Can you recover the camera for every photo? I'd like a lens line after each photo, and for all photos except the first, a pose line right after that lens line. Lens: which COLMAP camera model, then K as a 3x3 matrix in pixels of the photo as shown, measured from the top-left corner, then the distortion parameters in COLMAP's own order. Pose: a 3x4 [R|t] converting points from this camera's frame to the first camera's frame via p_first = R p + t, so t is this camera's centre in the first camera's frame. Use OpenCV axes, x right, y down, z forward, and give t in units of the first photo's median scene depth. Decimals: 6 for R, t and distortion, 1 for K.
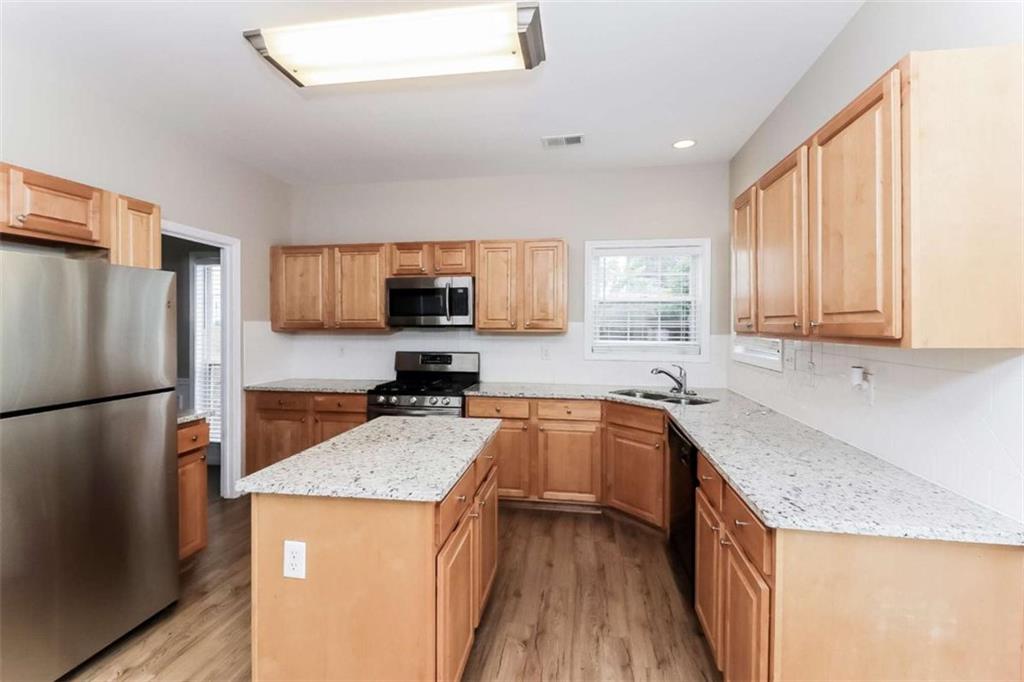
lens RADIAL K [[468.5, 0, 510.2], [0, 468.5, 324.5], [0, 0, 1]] dist [-0.000182, -0.000088]
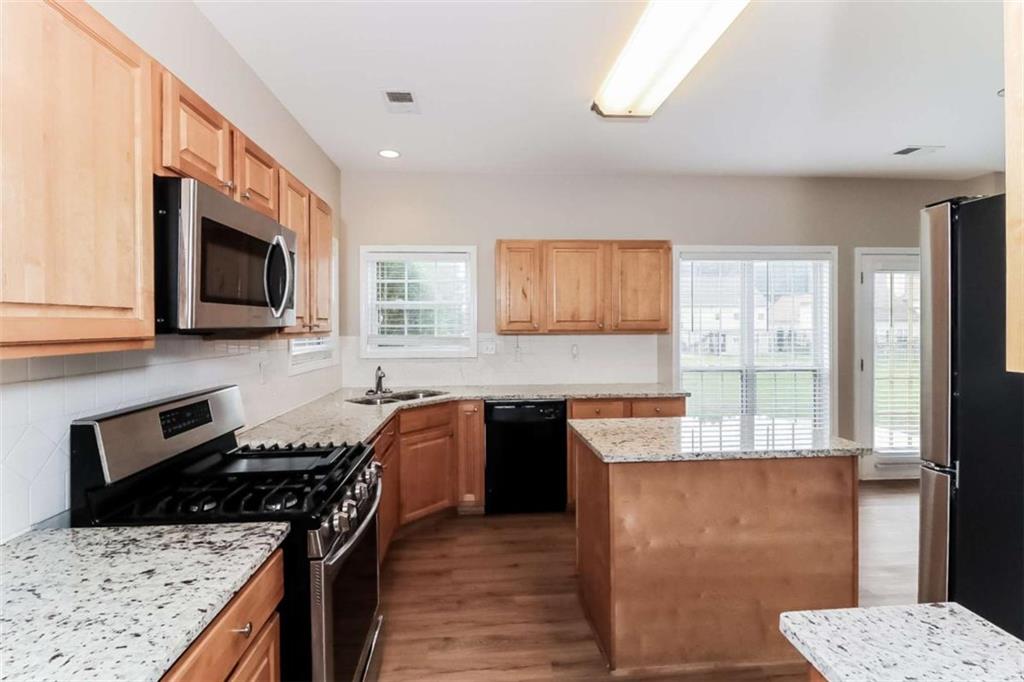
lens RADIAL K [[468.5, 0, 510.2], [0, 468.5, 324.5], [0, 0, 1]] dist [-0.000182, -0.000088]
pose [[-0.238228, 0.002287, 0.971207, -0.699020], [-0.000961, 0.999996, -0.002590, -0.001146], [-0.971209, -0.001551, -0.238225, 0.978128]]
